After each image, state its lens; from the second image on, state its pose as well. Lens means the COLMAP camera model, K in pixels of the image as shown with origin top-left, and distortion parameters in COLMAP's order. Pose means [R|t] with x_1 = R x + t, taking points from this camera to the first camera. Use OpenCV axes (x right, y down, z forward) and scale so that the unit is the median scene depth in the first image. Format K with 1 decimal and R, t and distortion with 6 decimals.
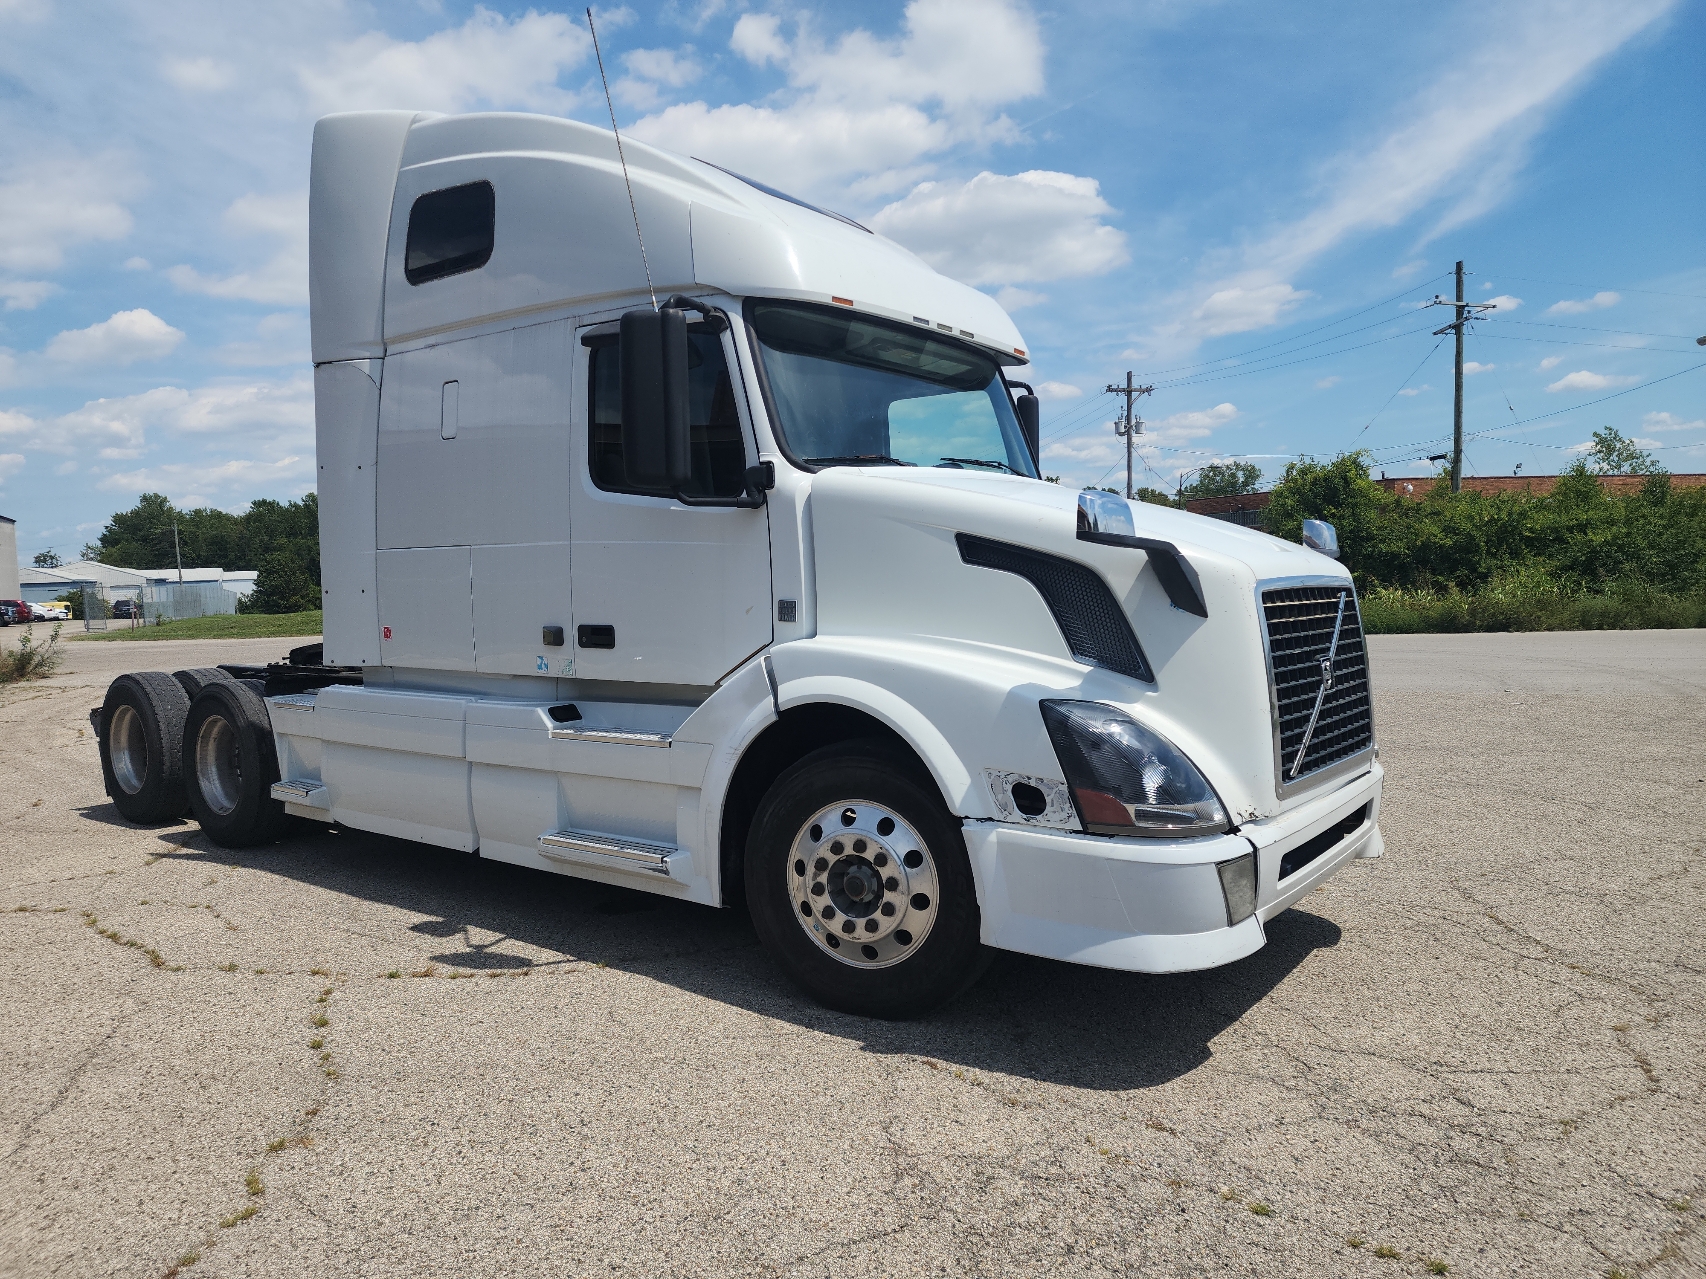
lens RADIAL K [[1144.8, 0, 853.0], [0, 1144.8, 639.5], [0, 0, 1]] dist [0.003623, -0.000231]
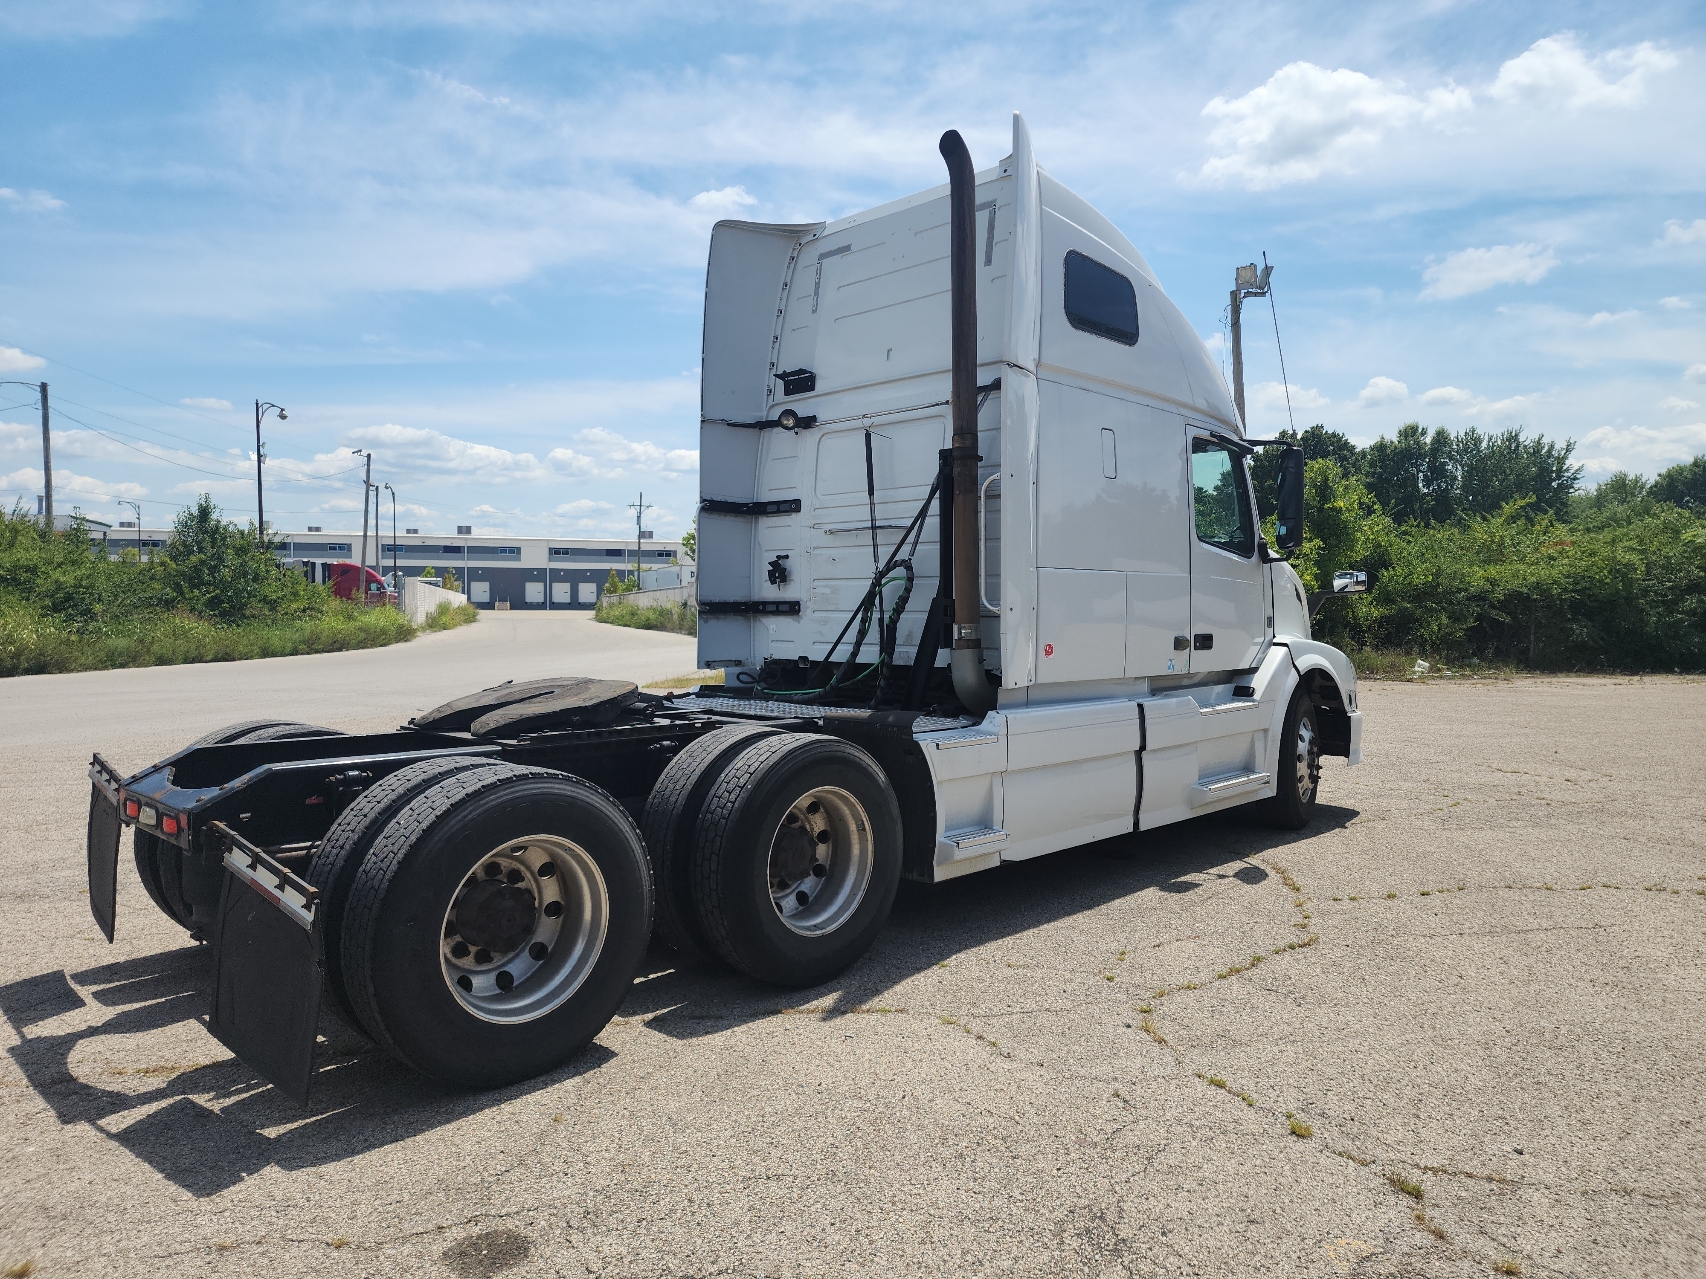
lens RADIAL K [[1144.8, 0, 853.0], [0, 1144.8, 639.5], [0, 0, 1]] dist [0.003623, -0.000231]
pose [[0.140139, -0.009676, 0.990085, -1.600269], [0.049010, 0.998794, 0.002824, -0.029385], [-0.988918, 0.048128, 0.140445, 1.141321]]
